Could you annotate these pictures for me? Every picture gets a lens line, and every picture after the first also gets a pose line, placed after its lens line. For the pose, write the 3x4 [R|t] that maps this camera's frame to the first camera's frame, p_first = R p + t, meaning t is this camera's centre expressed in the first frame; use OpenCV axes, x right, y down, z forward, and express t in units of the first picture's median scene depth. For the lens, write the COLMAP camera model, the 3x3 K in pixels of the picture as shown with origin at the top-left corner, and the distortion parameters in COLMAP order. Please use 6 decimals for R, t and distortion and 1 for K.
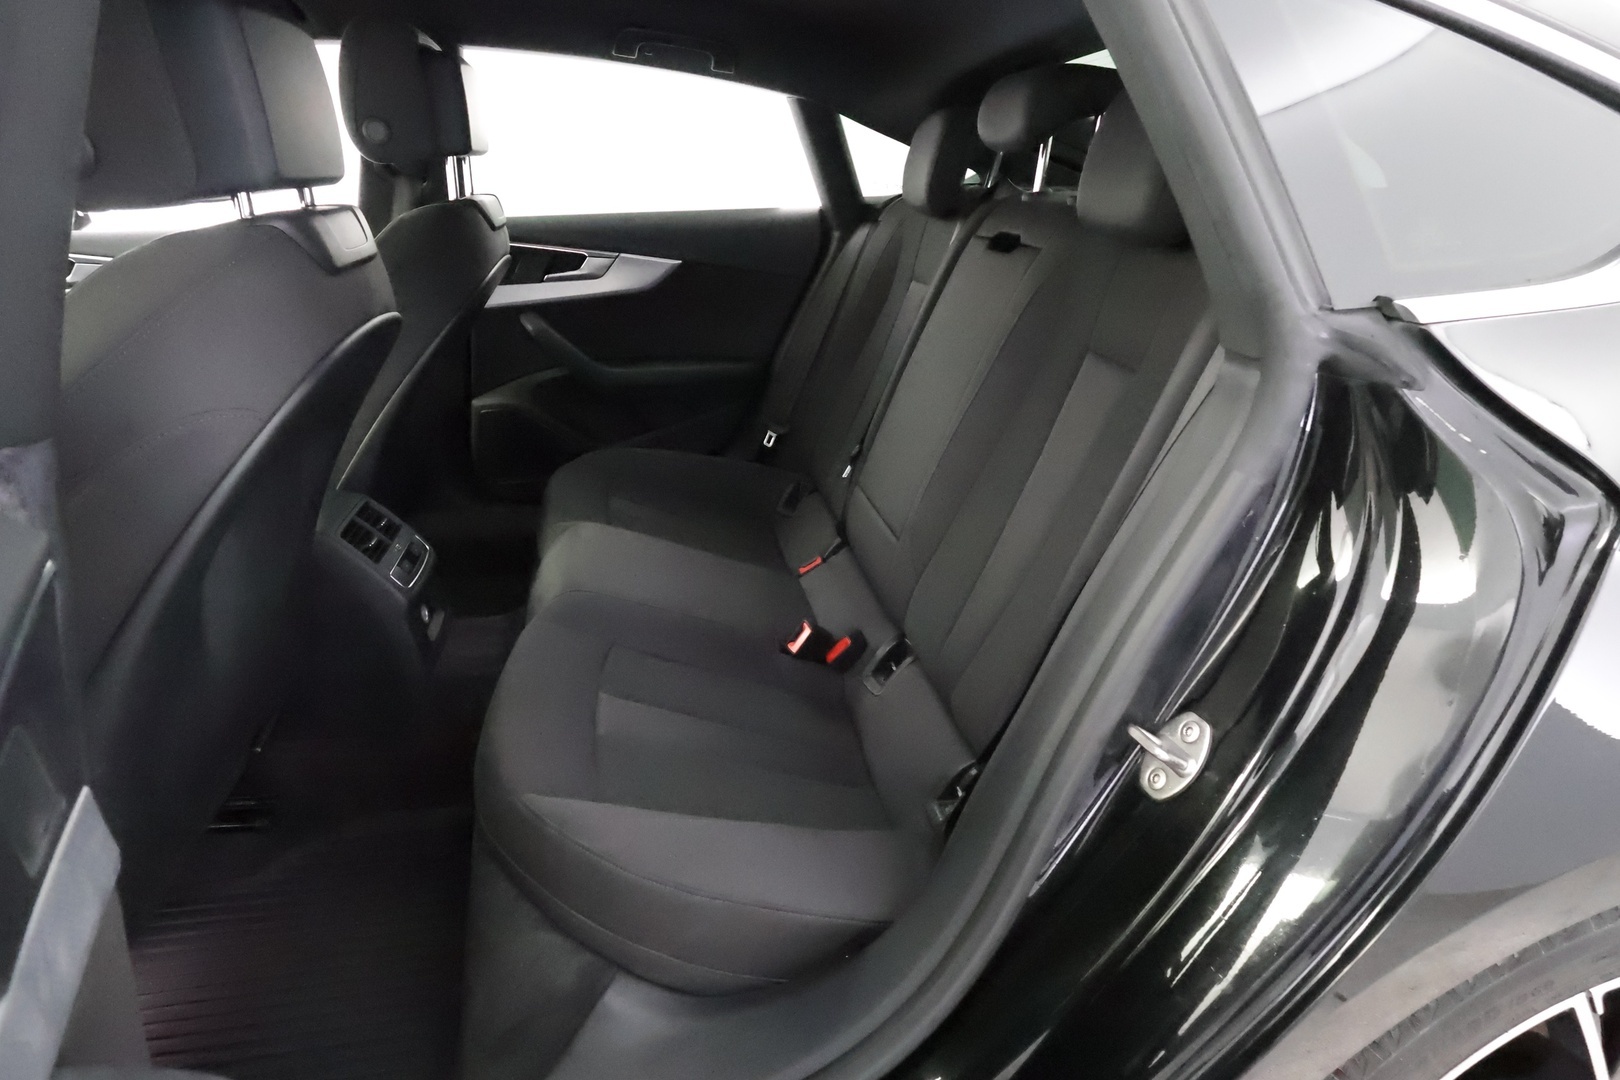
lens RADIAL K [[901.4, 0, 815.2], [0, 901.4, 541.8], [0, 0, 1]] dist [-0.003926, 0.002271]
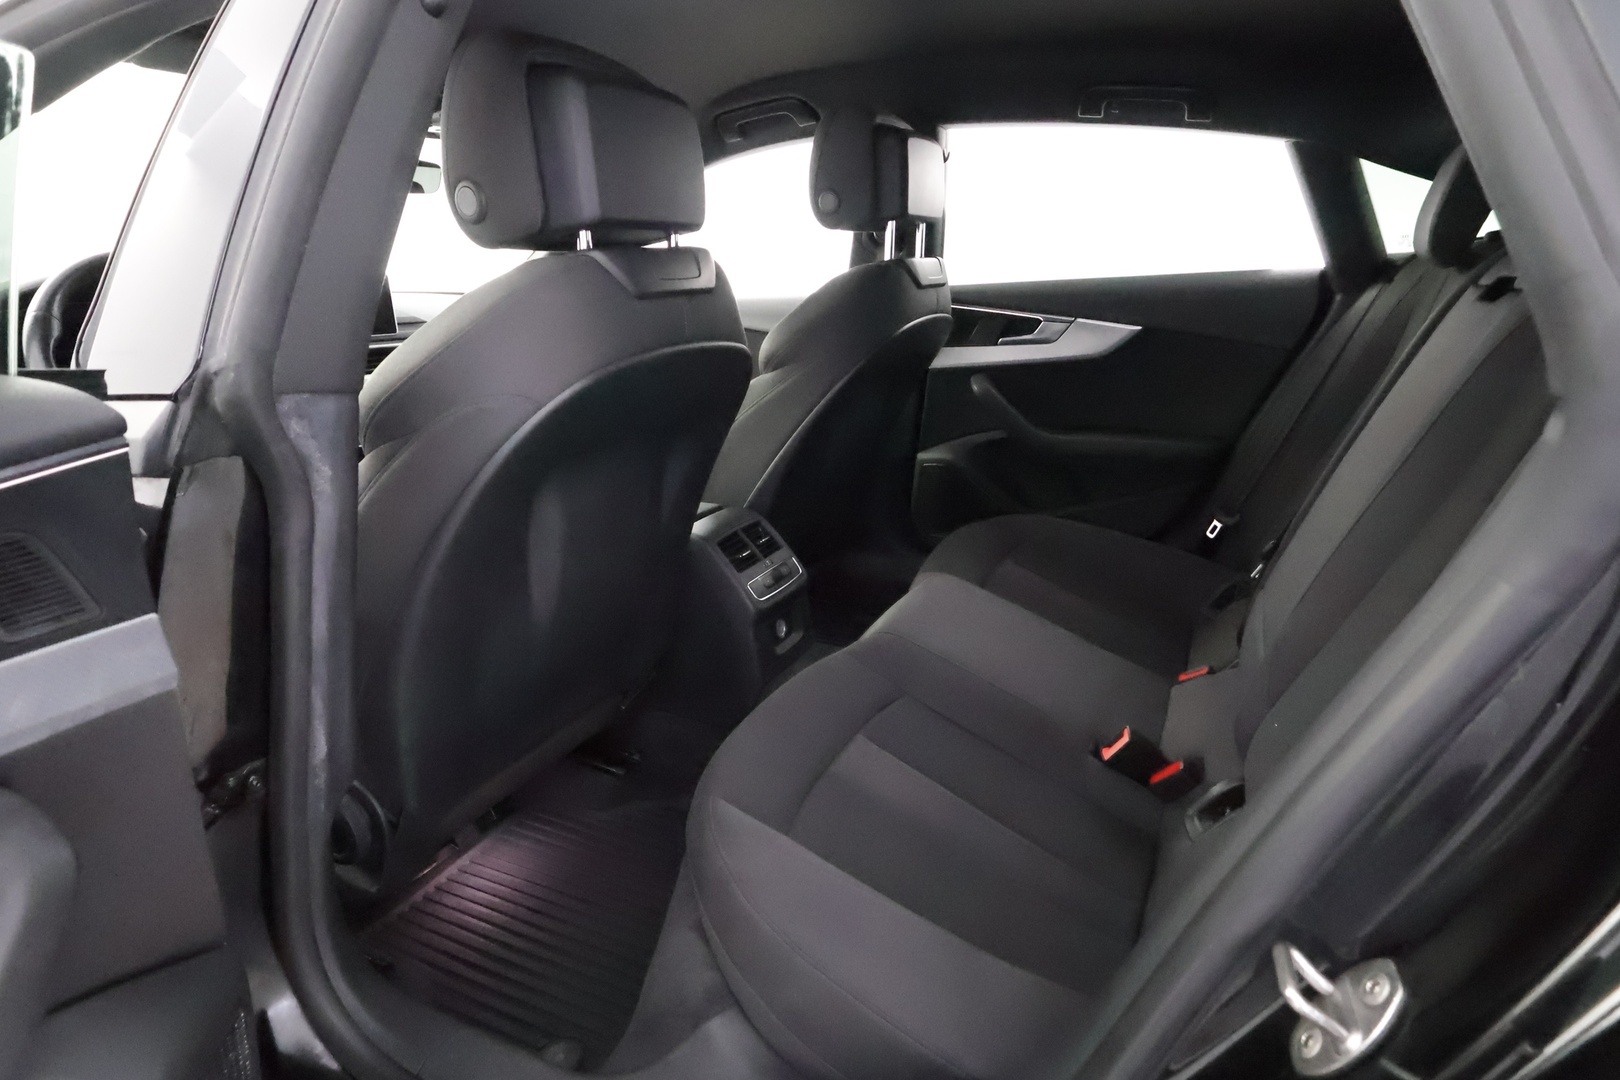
lens RADIAL K [[901.4, 0, 815.2], [0, 901.4, 541.8], [0, 0, 1]] dist [-0.003926, 0.002271]
pose [[0.805987, 0.144686, -0.573978, 0.152025], [-0.200054, 0.979192, -0.034087, 0.004222], [0.557102, 0.142300, 0.818161, 0.088329]]
